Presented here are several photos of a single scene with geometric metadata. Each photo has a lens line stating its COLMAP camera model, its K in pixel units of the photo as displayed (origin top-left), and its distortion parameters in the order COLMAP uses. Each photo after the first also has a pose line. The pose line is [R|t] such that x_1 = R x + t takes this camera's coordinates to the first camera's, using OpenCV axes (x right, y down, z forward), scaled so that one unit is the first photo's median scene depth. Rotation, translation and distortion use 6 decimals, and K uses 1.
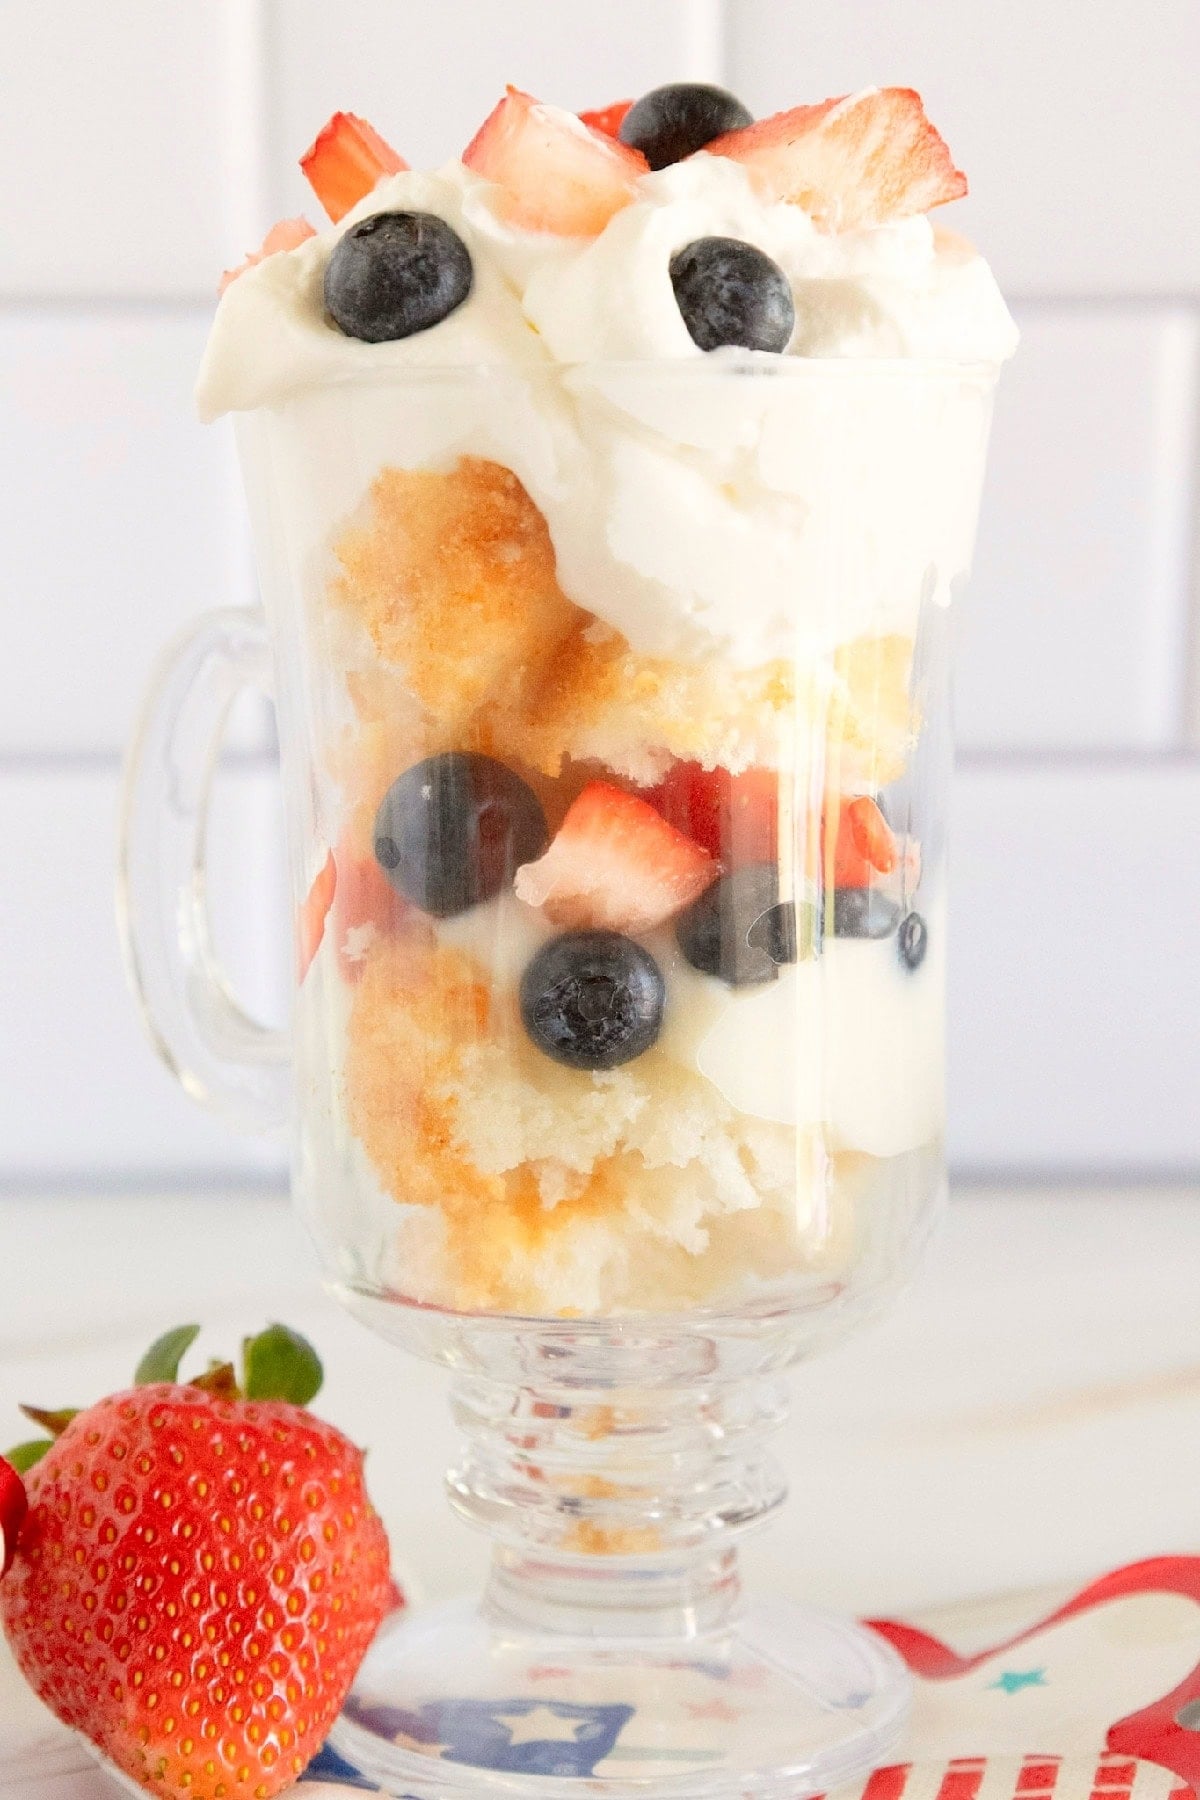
lens RADIAL K [[3740.2, 0, 673.2], [0, 3740.2, 875.0], [0, 0, 1]] dist [0.134970, 0.000000]
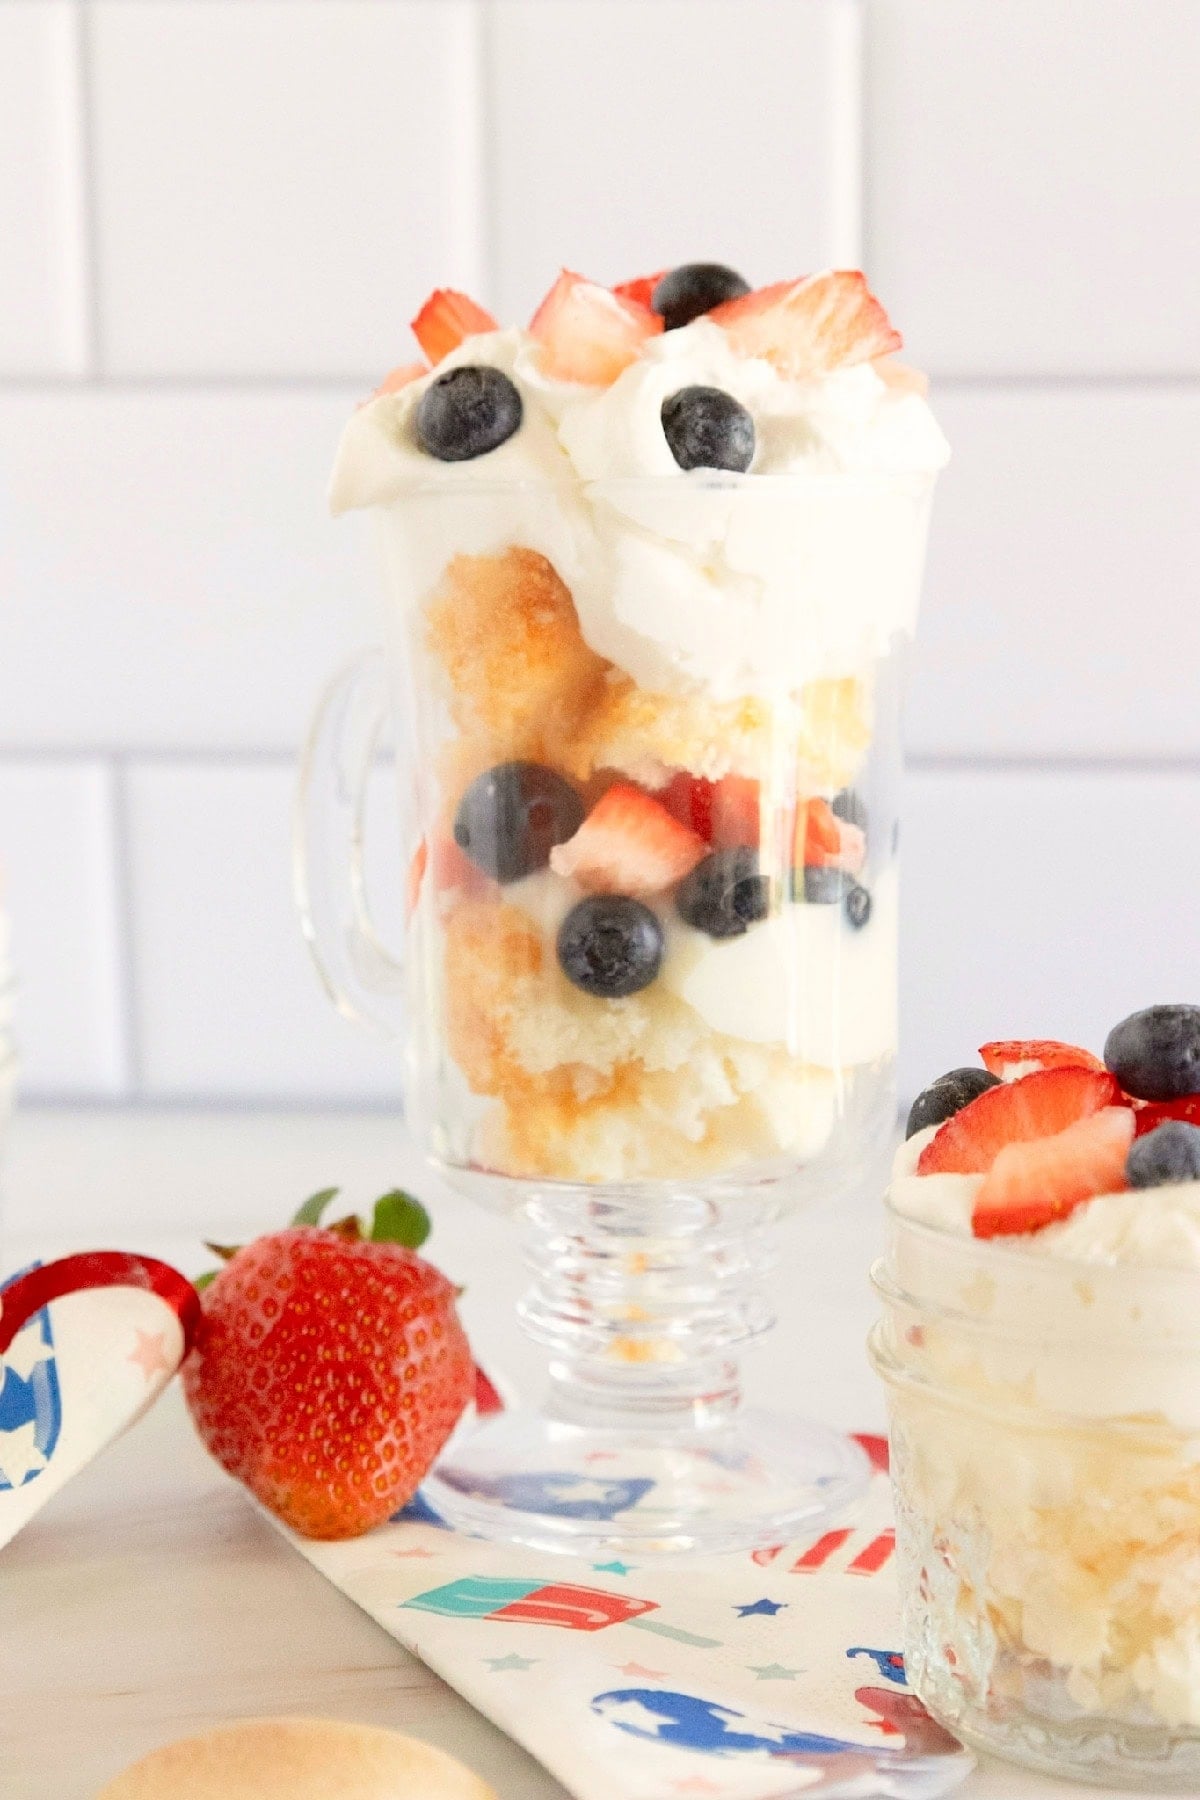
lens RADIAL K [[3740.2, 0, 691.8], [0, 3740.2, 852.6], [0, 0, 1]] dist [0.134970, 0.000000]
pose [[0.994277, 0.013579, -0.105969, 0.149390], [-0.013647, 0.999907, 0.000084, -0.000879], [0.105960, 0.001362, 0.994369, -0.336924]]
